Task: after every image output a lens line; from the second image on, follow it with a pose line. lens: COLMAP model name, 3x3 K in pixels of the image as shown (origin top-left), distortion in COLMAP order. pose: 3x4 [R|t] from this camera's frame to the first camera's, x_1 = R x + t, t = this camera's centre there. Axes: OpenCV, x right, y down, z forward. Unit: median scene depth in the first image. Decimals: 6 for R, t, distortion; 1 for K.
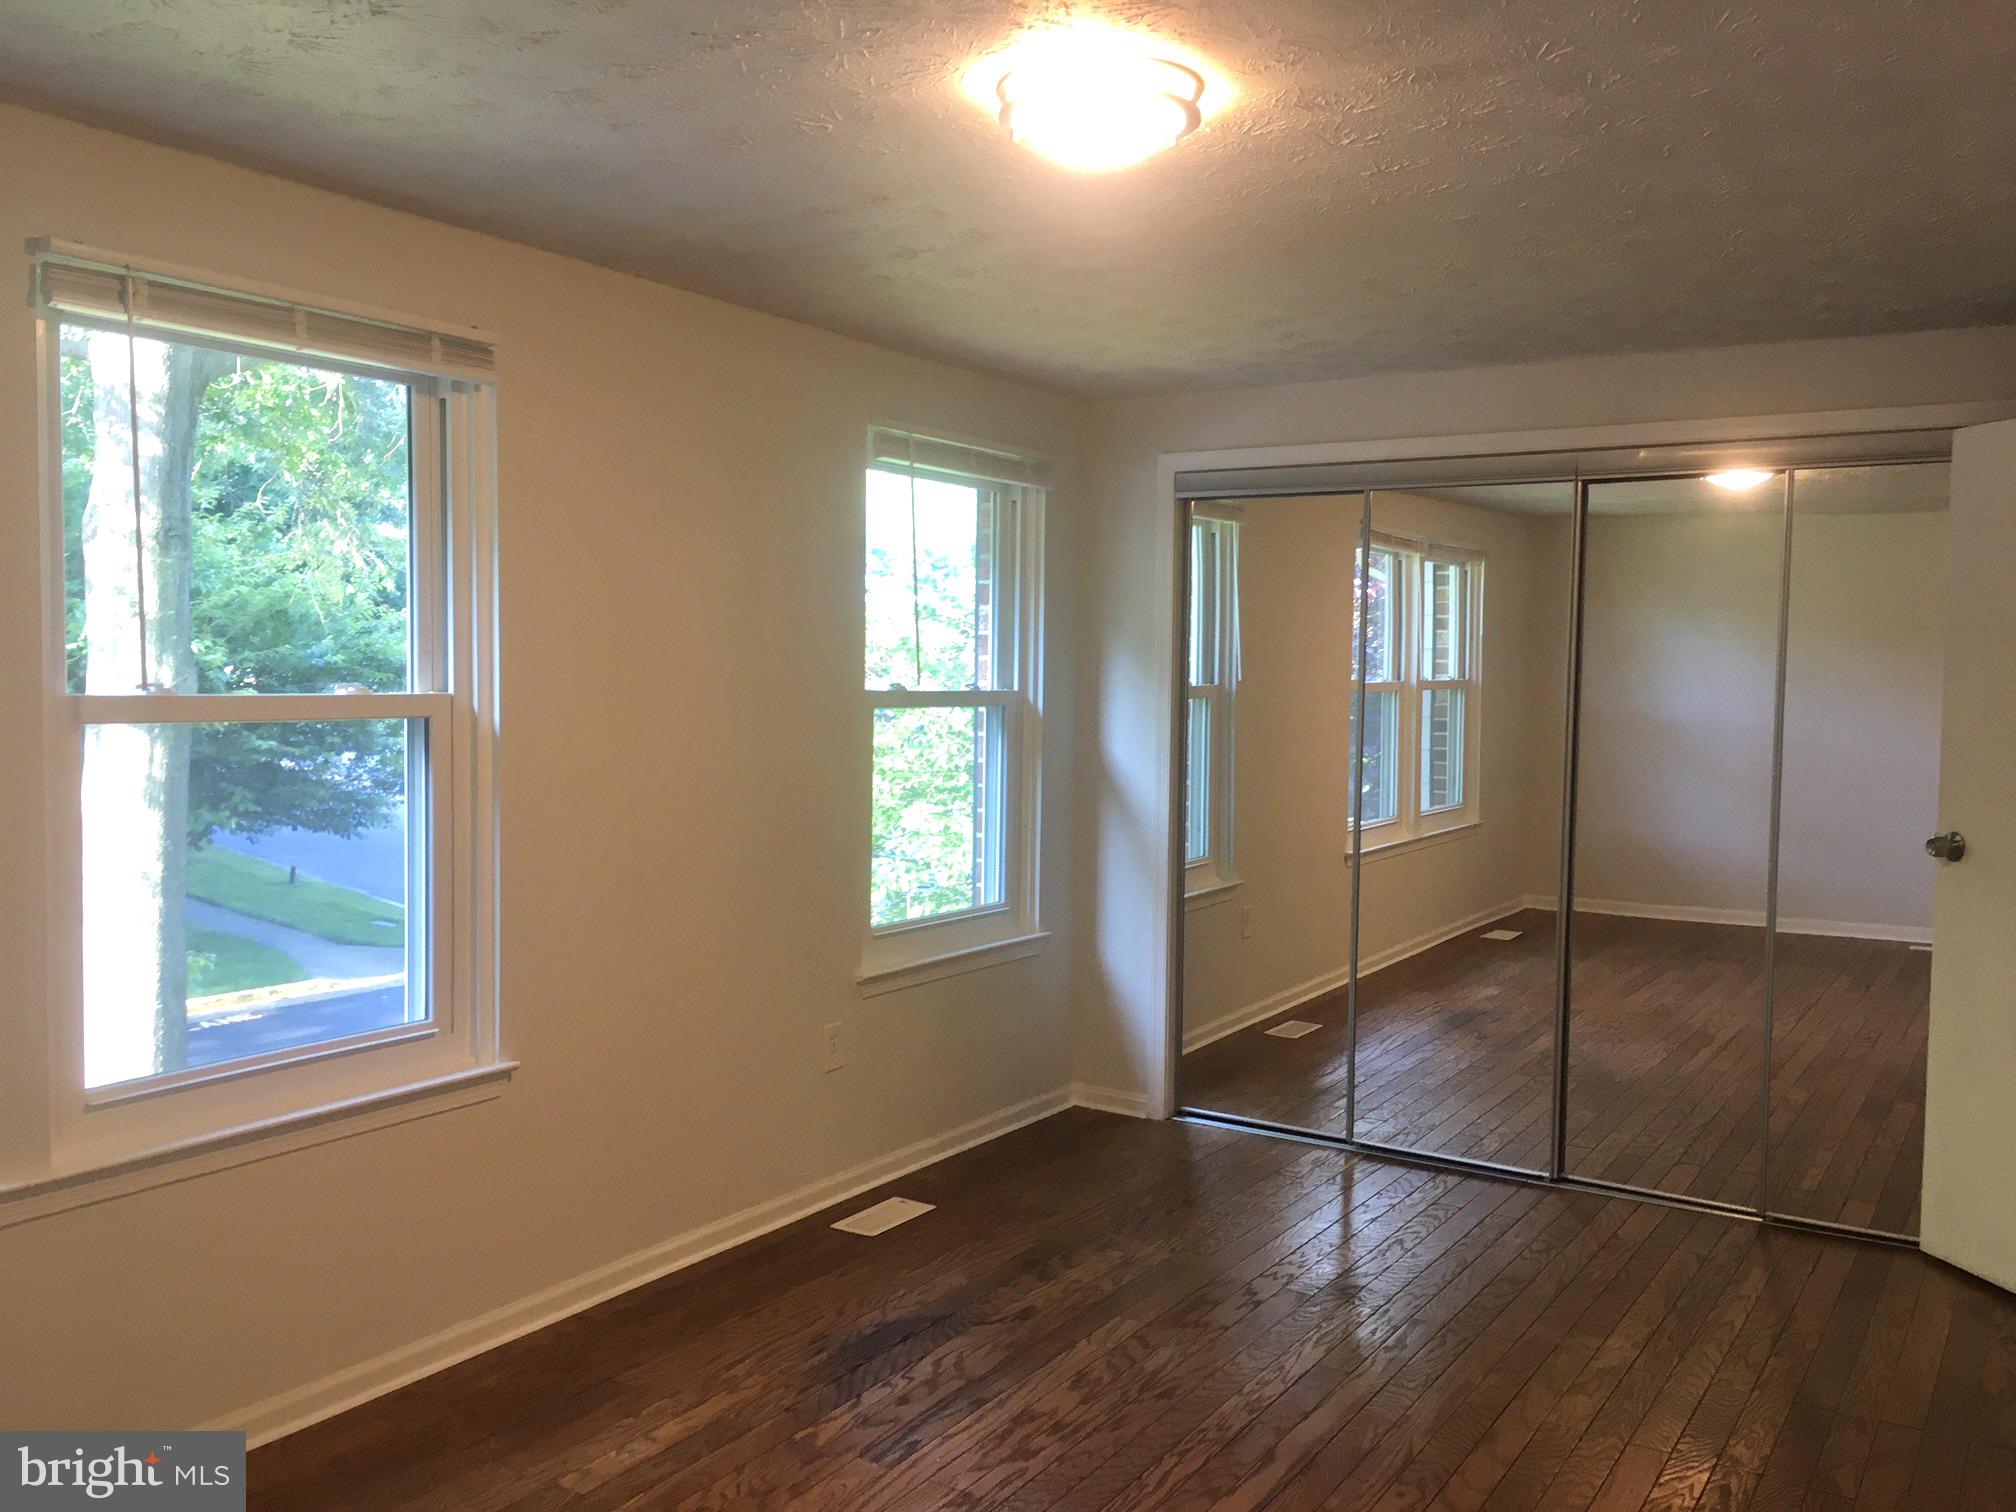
lens RADIAL K [[1725.6, 0, 1008.0], [0, 1725.6, 756.0], [0, 0, 1]] dist [0.080191, -0.138002]
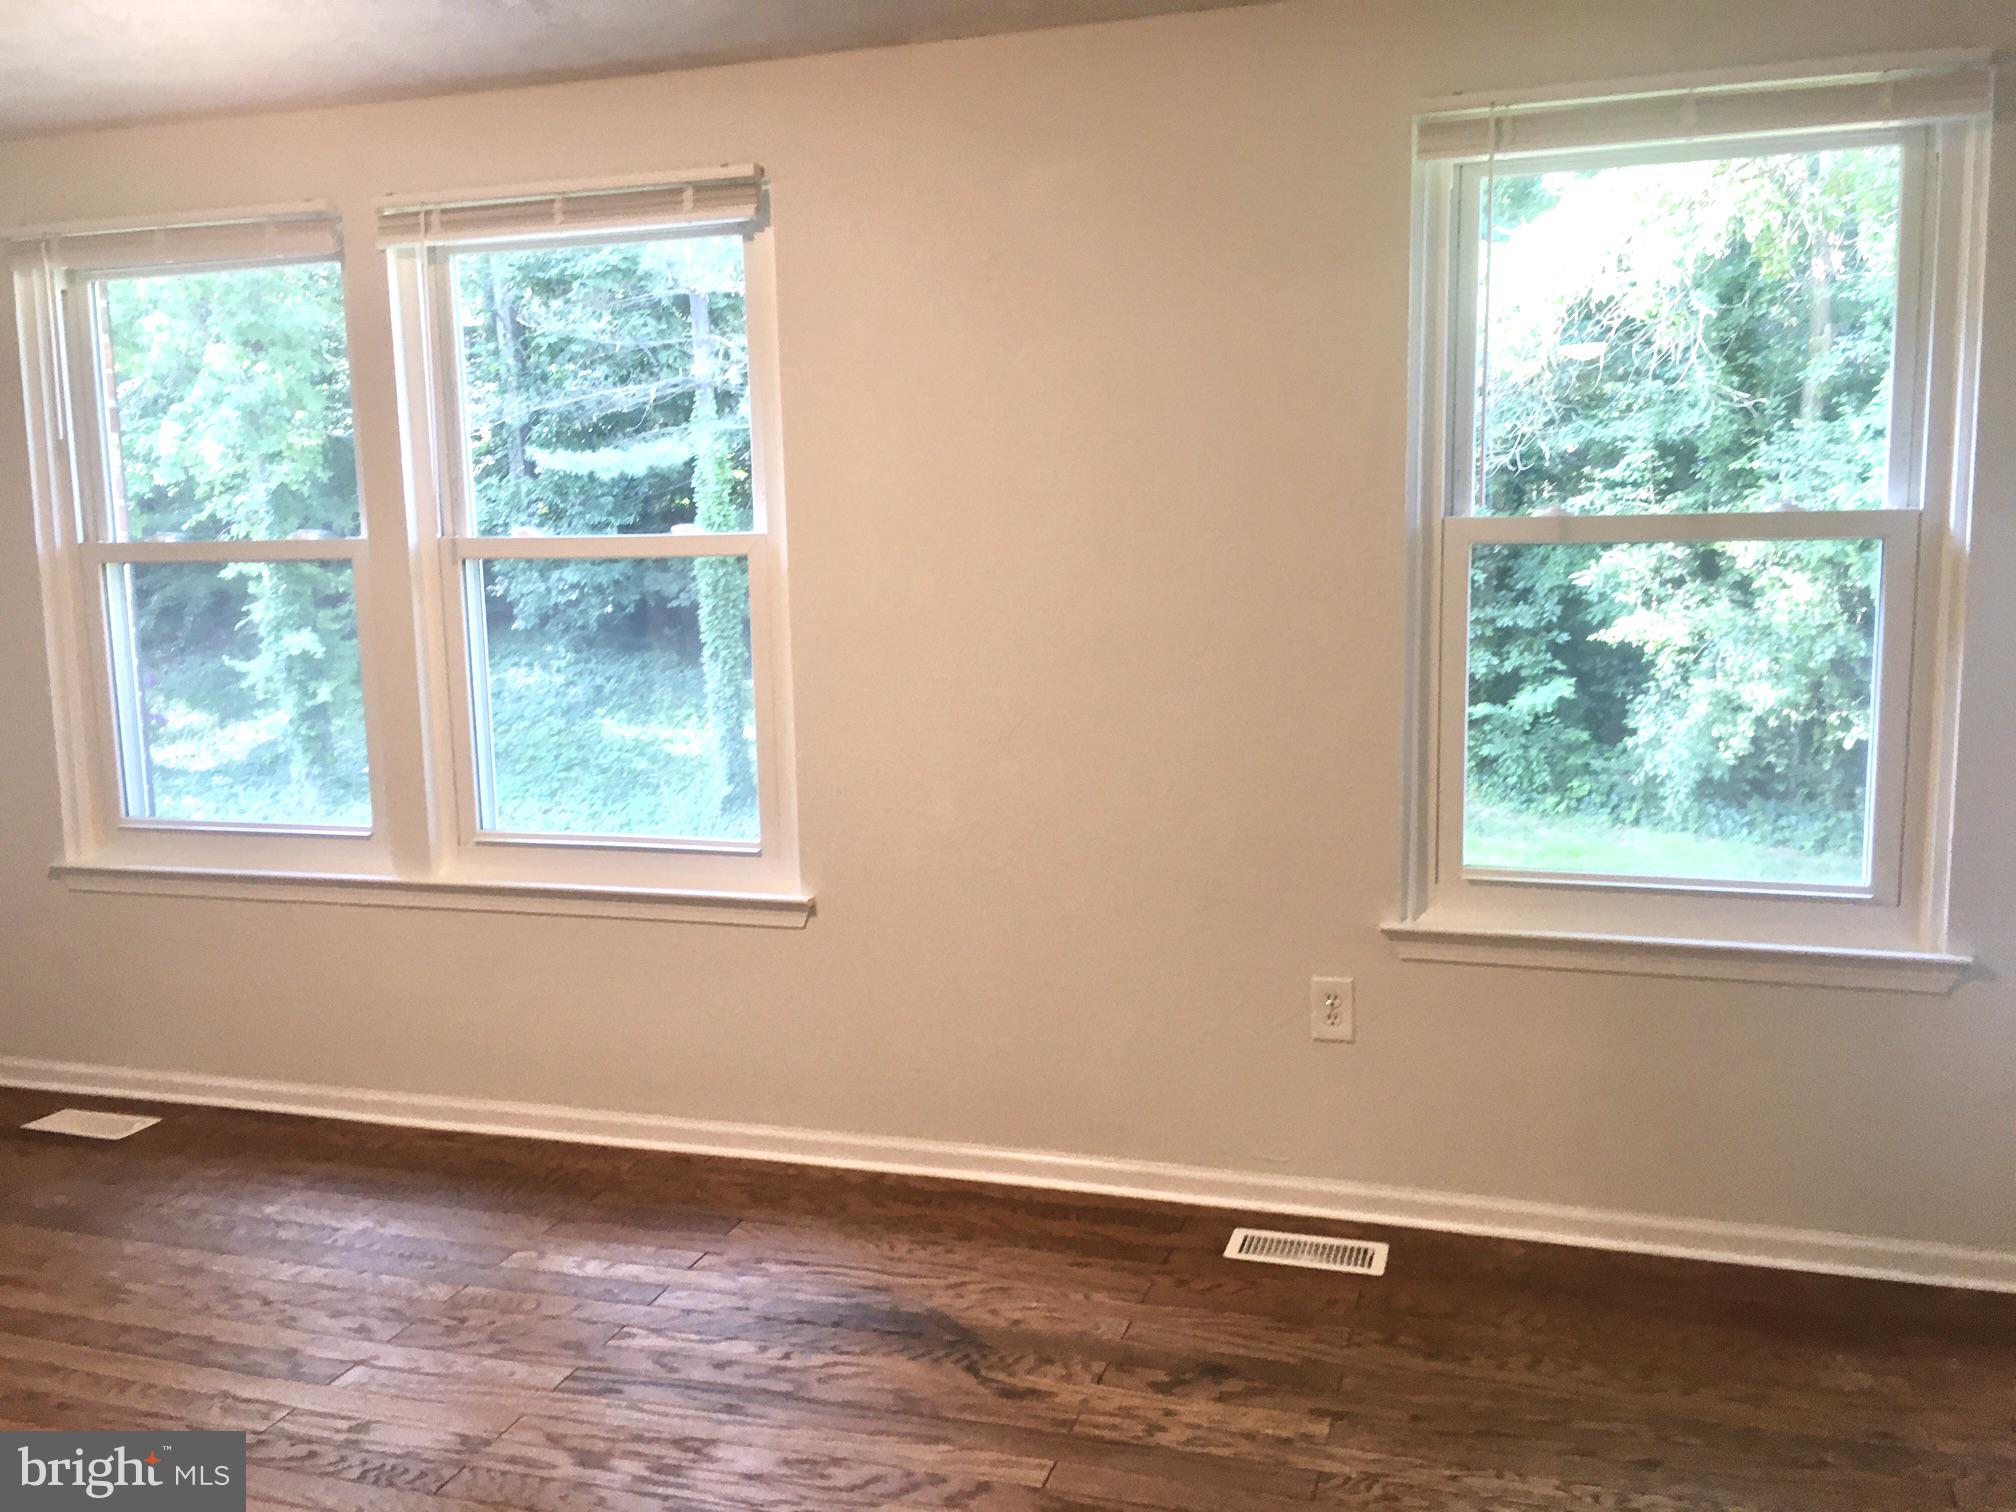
lens RADIAL K [[1725.6, 0, 1008.0], [0, 1725.6, 756.0], [0, 0, 1]] dist [0.080191, -0.138002]
pose [[0.246154, 0.111160, -0.962835, 0.709643], [-0.025543, 0.993800, 0.108205, -0.018388], [0.968894, -0.002042, 0.247467, 0.866421]]
